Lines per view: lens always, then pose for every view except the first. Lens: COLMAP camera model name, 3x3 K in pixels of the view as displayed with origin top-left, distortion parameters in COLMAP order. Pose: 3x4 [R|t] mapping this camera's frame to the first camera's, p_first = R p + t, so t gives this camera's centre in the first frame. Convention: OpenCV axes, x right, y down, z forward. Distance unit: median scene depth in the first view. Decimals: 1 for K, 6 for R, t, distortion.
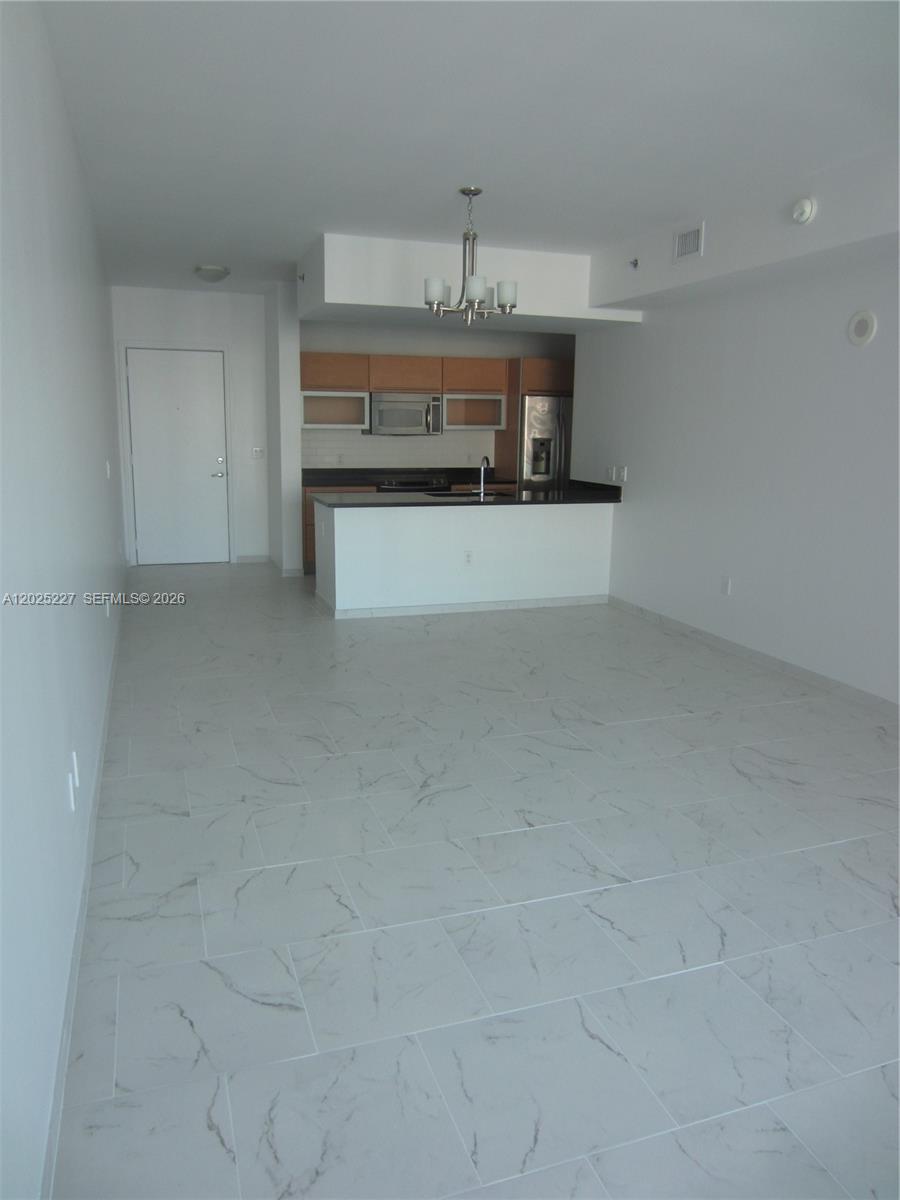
lens RADIAL K [[854.2, 0, 446.5], [0, 854.2, 593.8], [0, 0, 1]] dist [-0.039077, 0.027137]
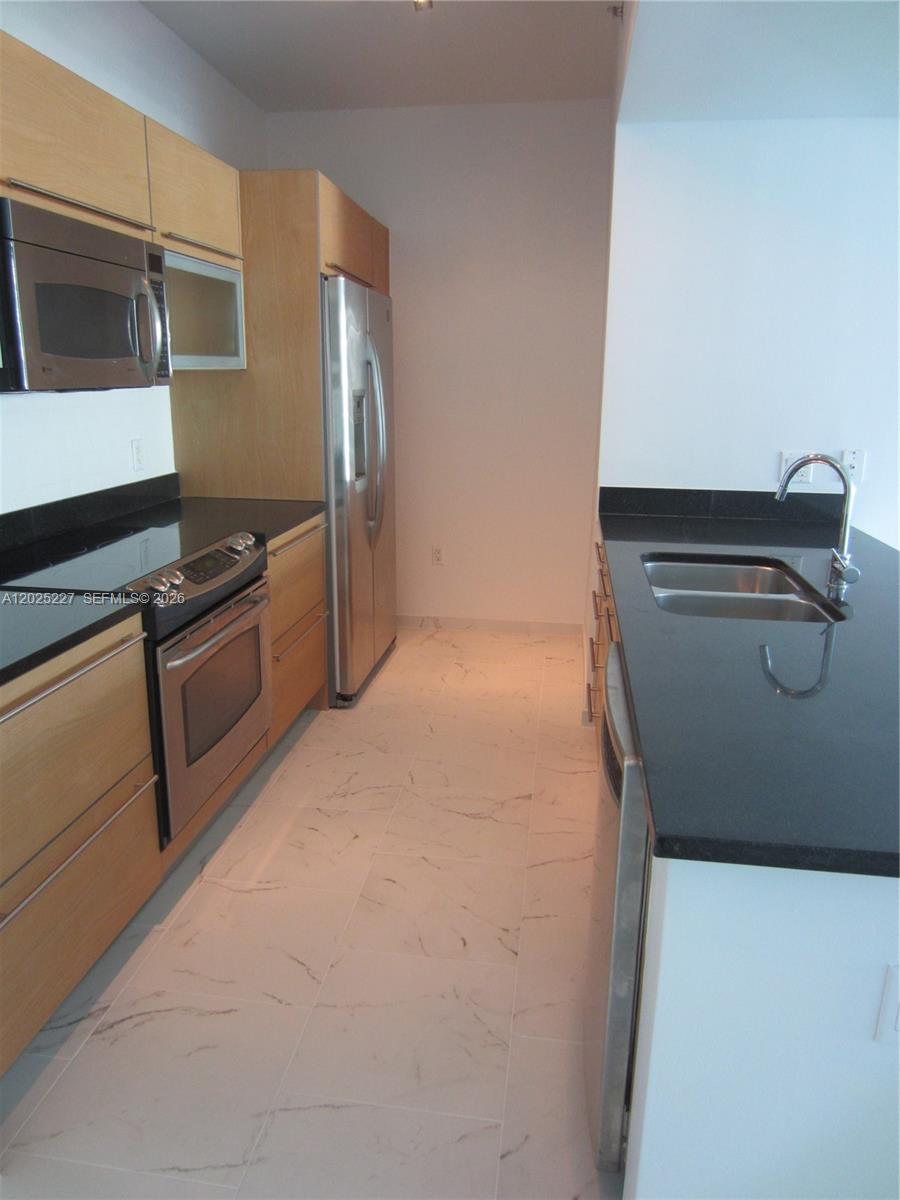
lens RADIAL K [[854.2, 0, 446.5], [0, 854.2, 593.8], [0, 0, 1]] dist [-0.039077, 0.027137]
pose [[0.457076, -0.228821, 0.859490, -0.239949], [0.170426, 0.970966, 0.167867, -0.151334], [-0.872947, 0.069752, 0.482802, 0.786281]]
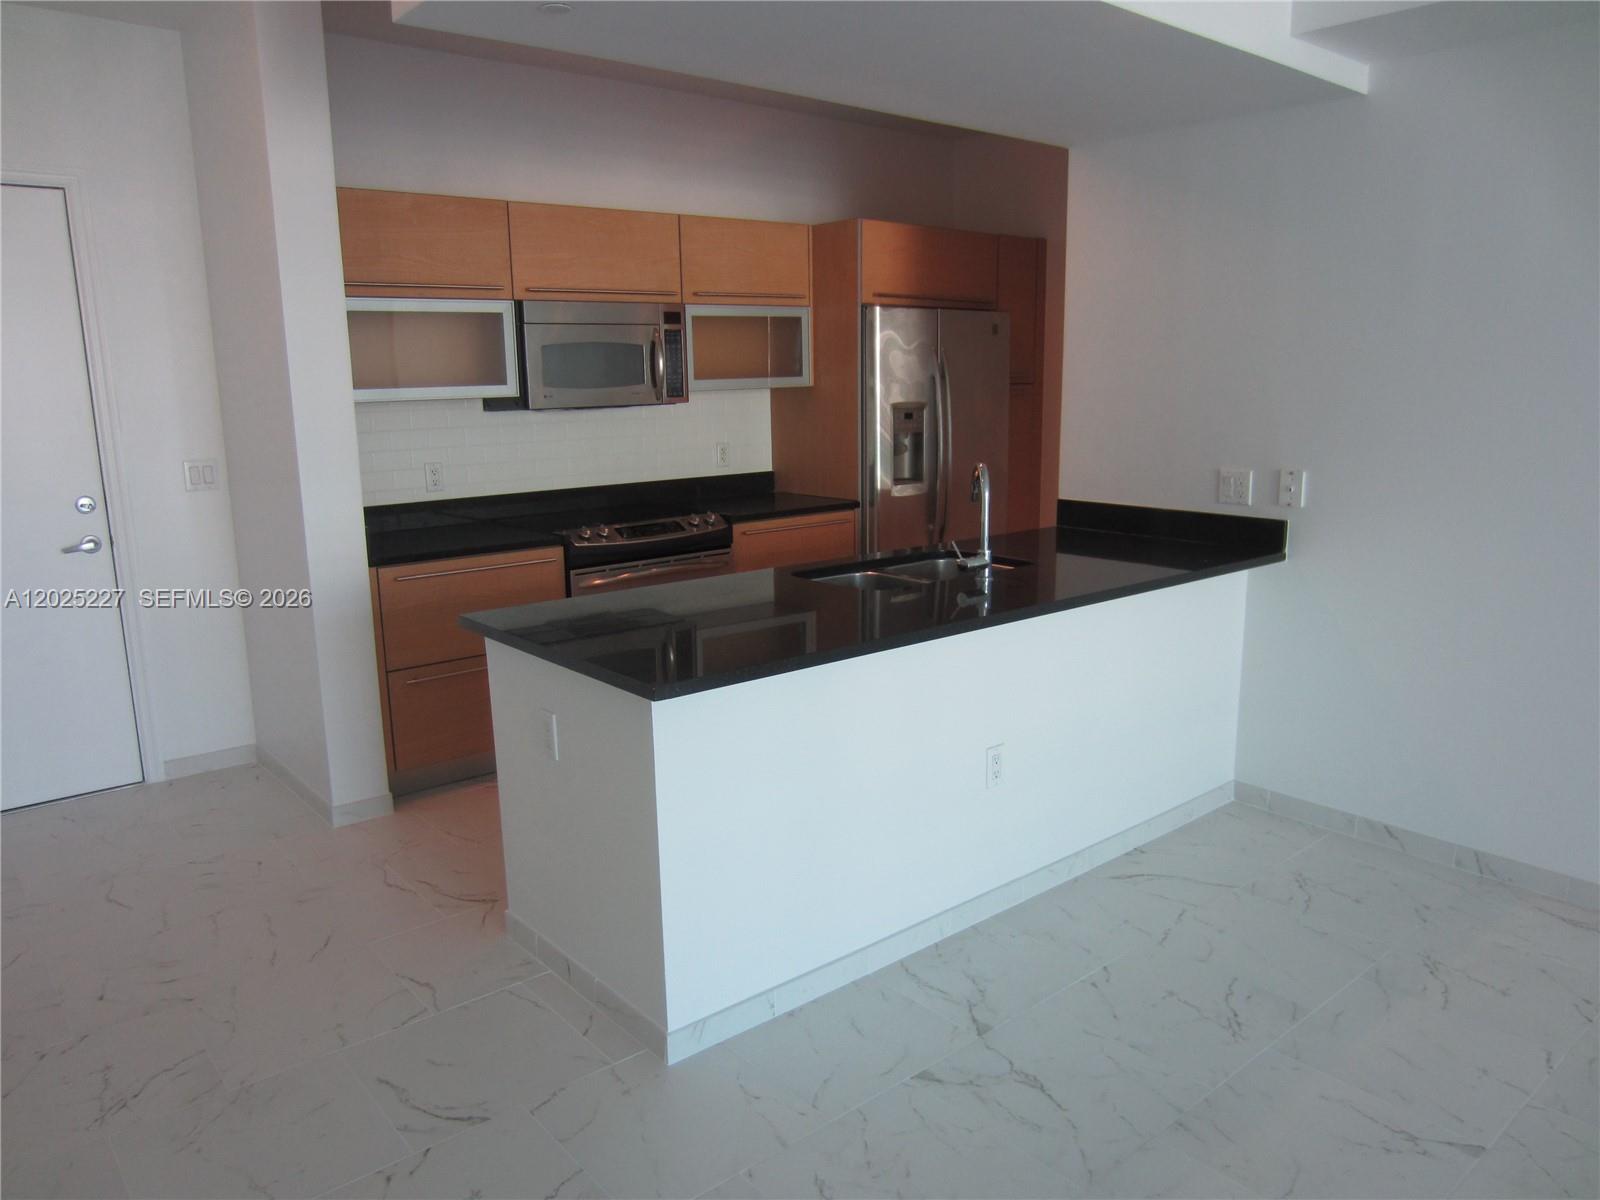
lens RADIAL K [[1138.9, 0, 800.1], [0, 1138.9, 608.7], [0, 0, 1]] dist [-0.039077, 0.027137]
pose [[0.934950, -0.099145, 0.340646, -0.154177], [0.097098, 0.995007, 0.023097, -0.096507], [-0.341235, 0.011481, 0.939908, 0.471598]]
